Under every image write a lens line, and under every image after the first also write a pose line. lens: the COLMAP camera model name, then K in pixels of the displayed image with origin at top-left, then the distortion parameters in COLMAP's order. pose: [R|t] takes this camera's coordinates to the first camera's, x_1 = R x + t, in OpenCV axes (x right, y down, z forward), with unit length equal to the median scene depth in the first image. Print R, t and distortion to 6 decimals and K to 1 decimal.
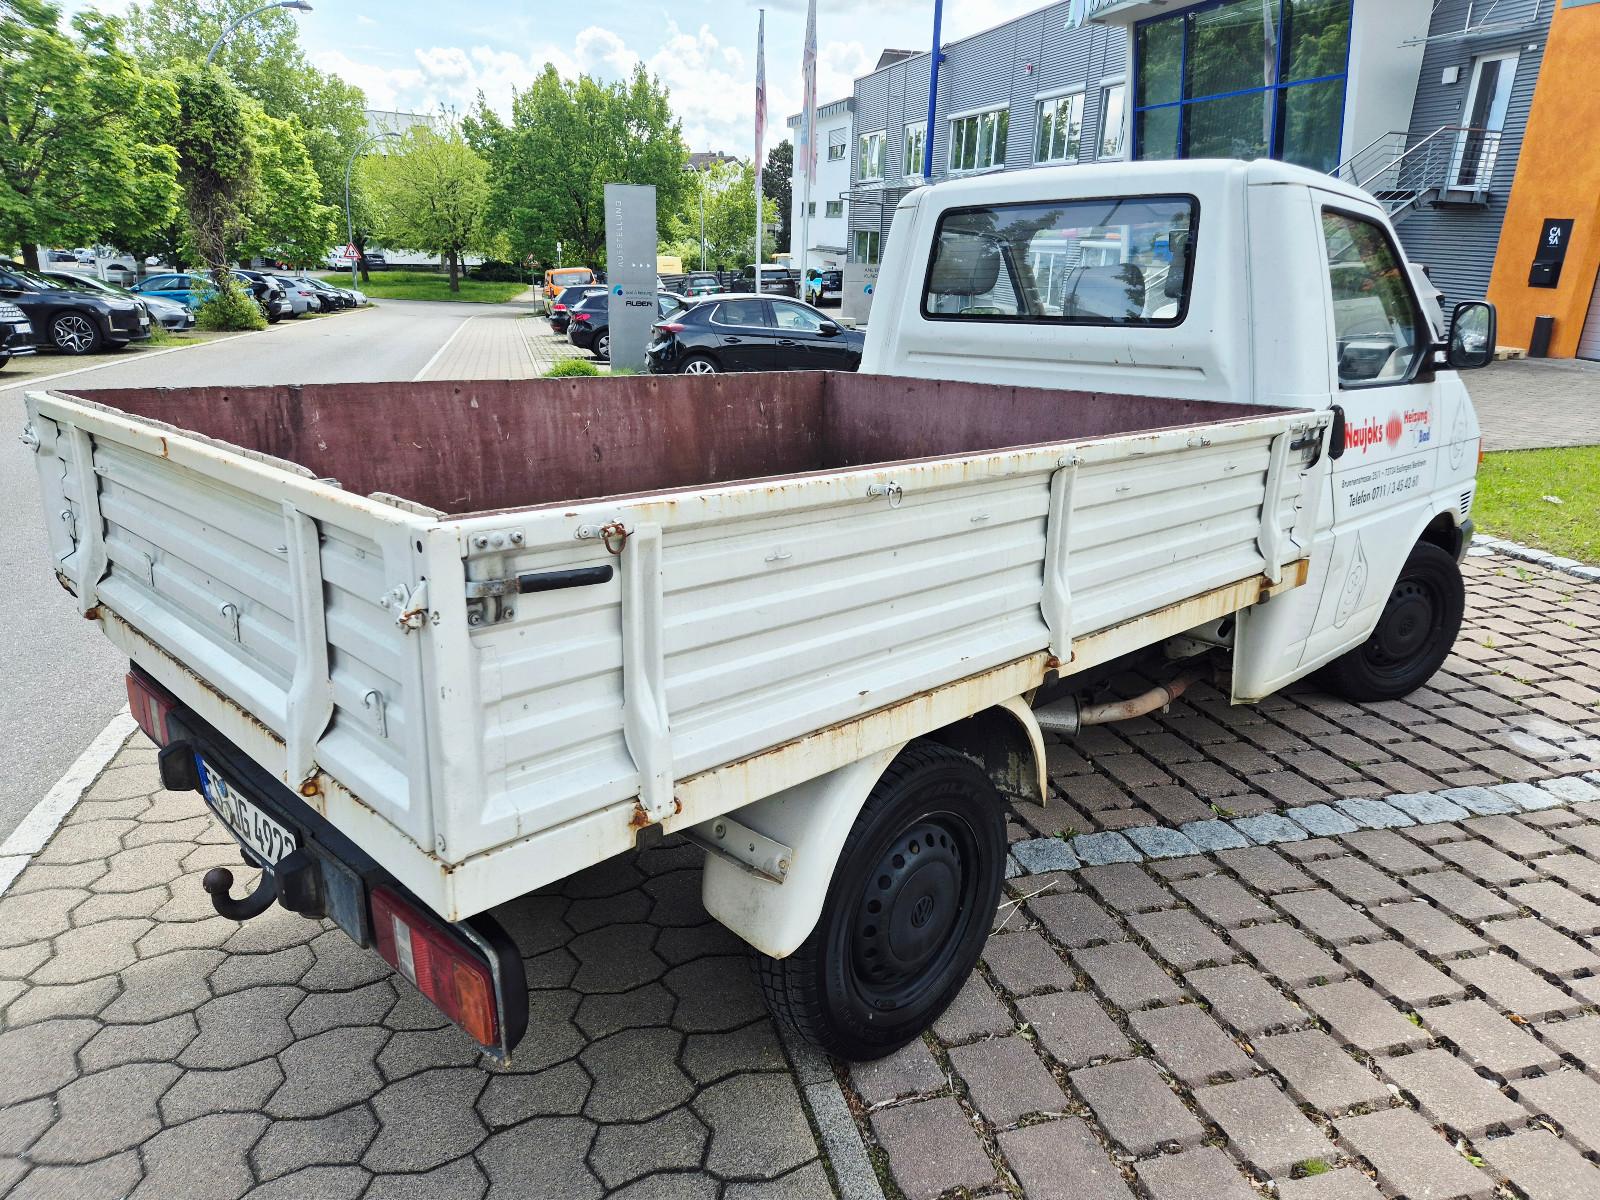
lens RADIAL K [[1070.0, 0, 811.5], [0, 1070.0, 608.3], [0, 0, 1]] dist [0.070058, -0.062676]
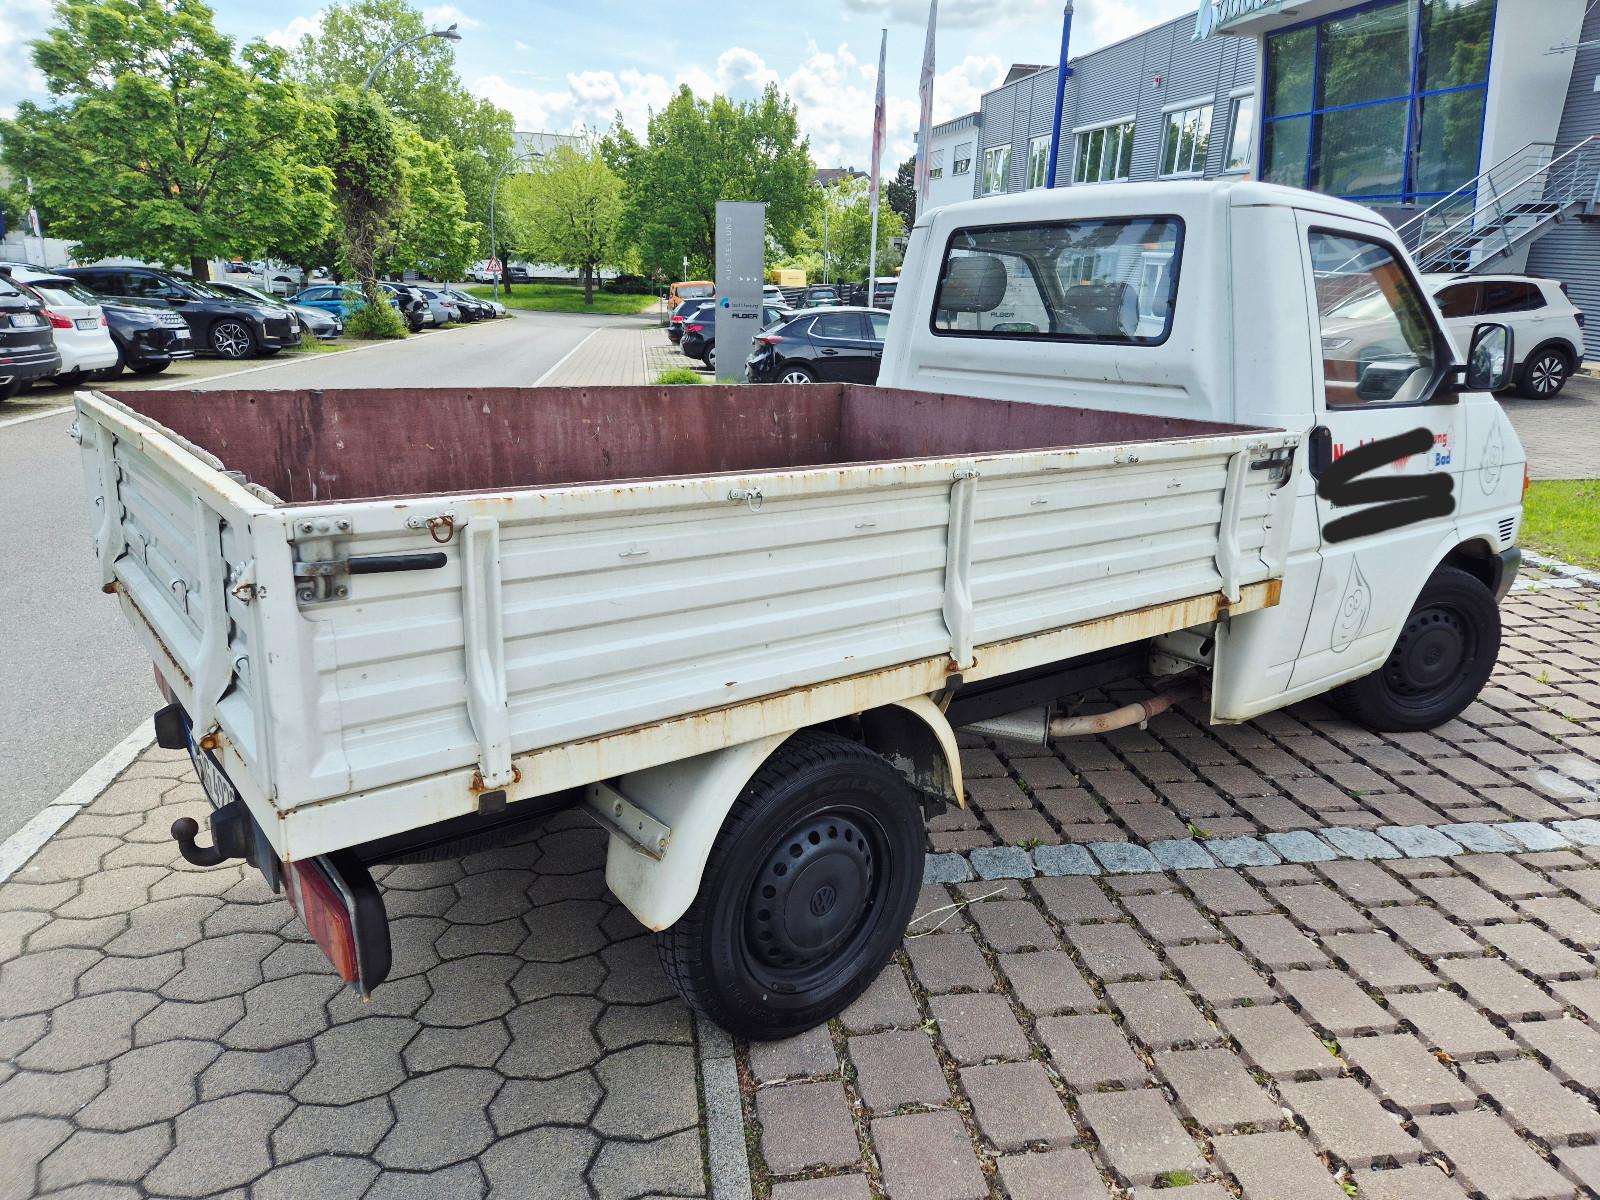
lens RADIAL K [[1070.0, 0, 806.8], [0, 1070.0, 595.3], [0, 0, 1]] dist [0.070058, -0.062676]
pose [[0.993068, 0.036402, -0.111758, 0.144264], [-0.038822, 0.999055, -0.019552, 0.005130], [0.110941, 0.023755, 0.993543, -0.033177]]
